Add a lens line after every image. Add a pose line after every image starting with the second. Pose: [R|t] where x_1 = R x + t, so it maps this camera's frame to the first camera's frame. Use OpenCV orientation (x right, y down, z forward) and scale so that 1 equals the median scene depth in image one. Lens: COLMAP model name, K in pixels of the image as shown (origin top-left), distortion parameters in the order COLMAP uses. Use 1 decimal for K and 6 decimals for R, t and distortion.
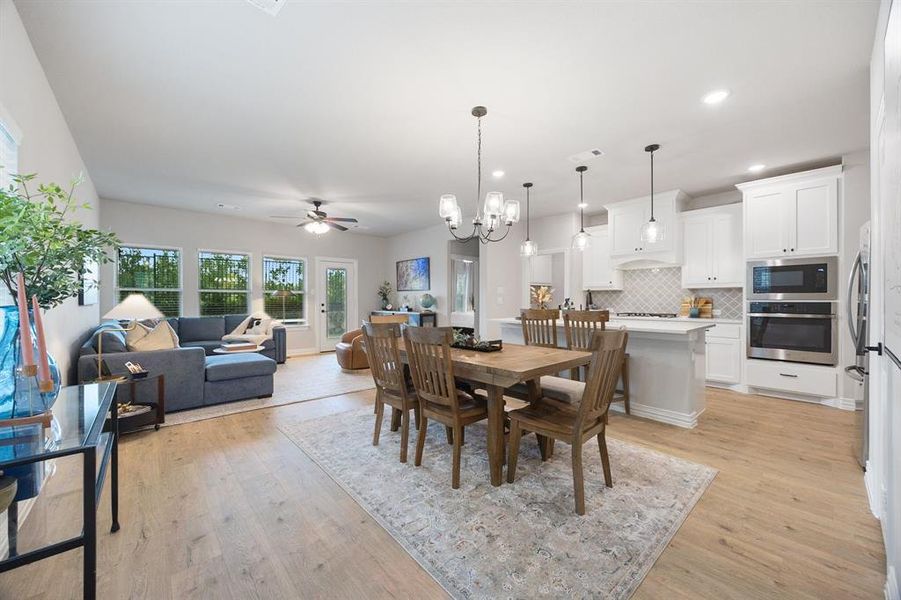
lens RADIAL K [[344.5, 0, 449.5], [0, 344.5, 300.6], [0, 0, 1]] dist [-0.002008, -0.000442]
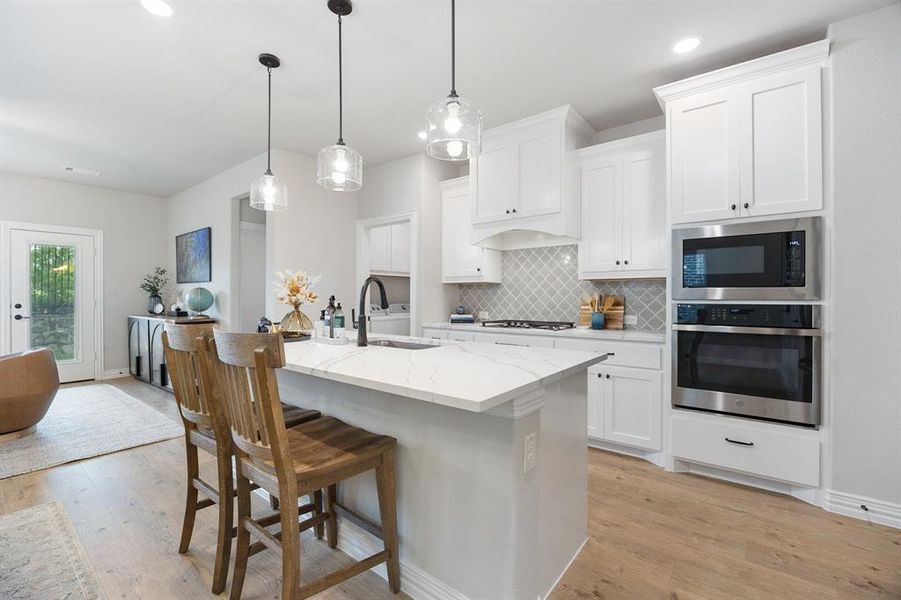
lens RADIAL K [[391.8, 0, 453.2], [0, 391.8, 297.2], [0, 0, 1]] dist [-0.008137, 0.000523]
pose [[0.984613, 0.002343, 0.174735, 0.383502], [-0.001969, 0.999995, -0.002311, -0.004187], [-0.174740, 0.001931, 0.984613, 0.416134]]
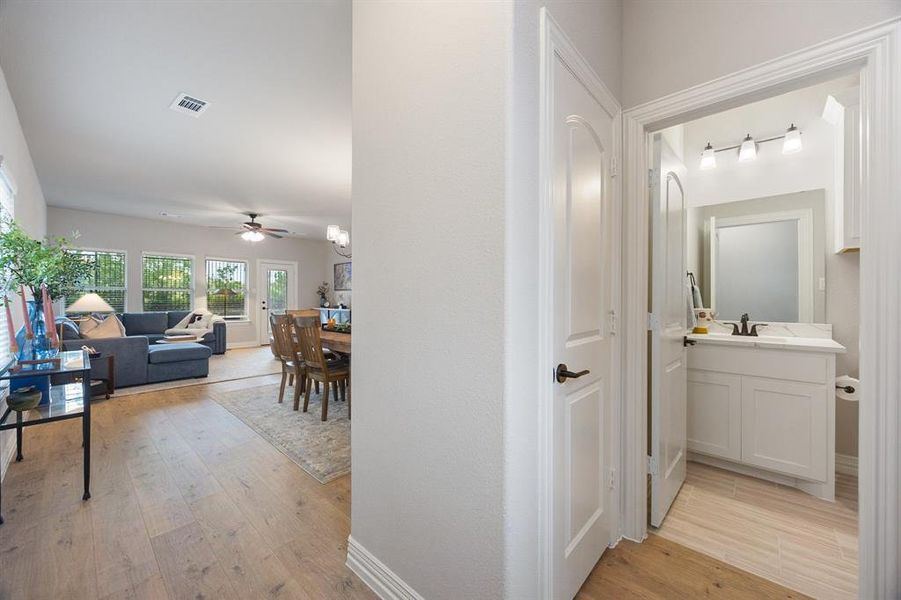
lens RADIAL K [[344.5, 0, 449.0], [0, 344.5, 298.7], [0, 0, 1]] dist [-0.002008, -0.000442]
pose [[0.995010, 0.004724, 0.099661, 0.192664], [-0.004578, 0.999988, -0.001691, -0.001253], [-0.099668, 0.001227, 0.995020, -0.270070]]
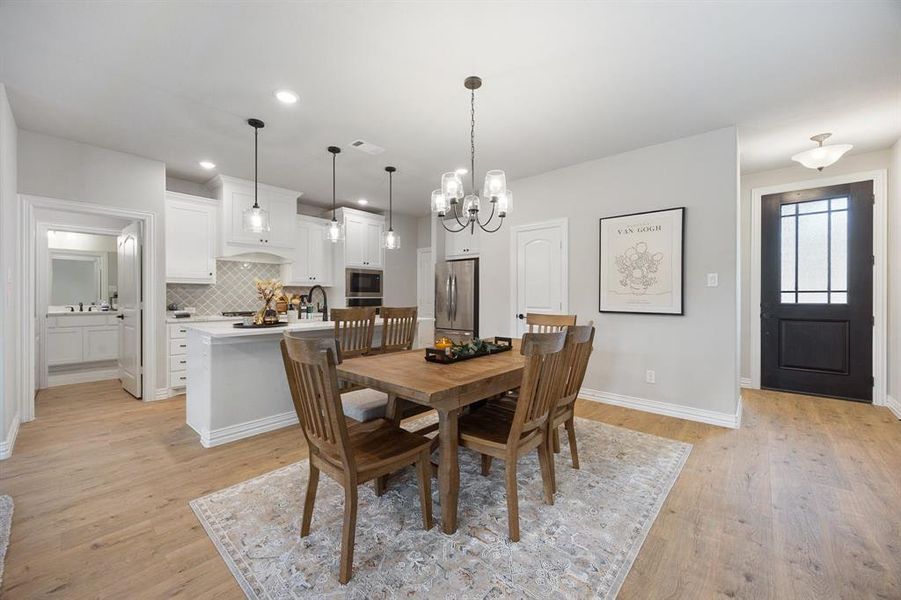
lens RADIAL K [[344.5, 0, 451.4], [0, 344.5, 303.5], [0, 0, 1]] dist [-0.002008, -0.000442]
pose [[-0.118538, -0.020265, 0.992743, -0.466313], [0.001178, 0.999788, 0.020550, -0.002771], [-0.992949, 0.003605, -0.118489, 0.698527]]
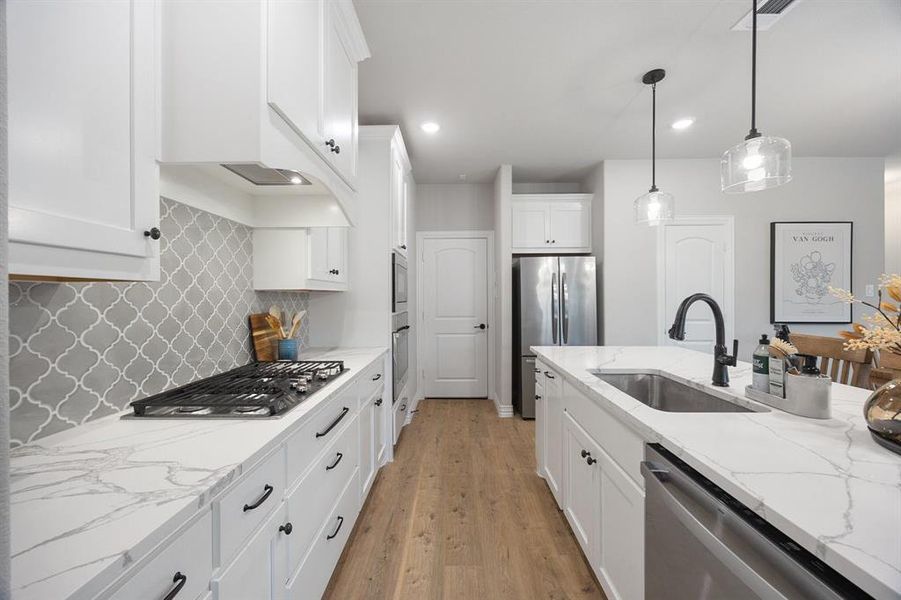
lens RADIAL K [[344.5, 0, 450.6], [0, 344.5, 299.4], [0, 0, 1]] dist [-0.002008, -0.000442]
pose [[-0.734473, 0.002564, 0.678633, 0.324913], [0.008721, 0.999946, 0.005661, -0.027989], [-0.678582, 0.010077, -0.734455, 1.294683]]
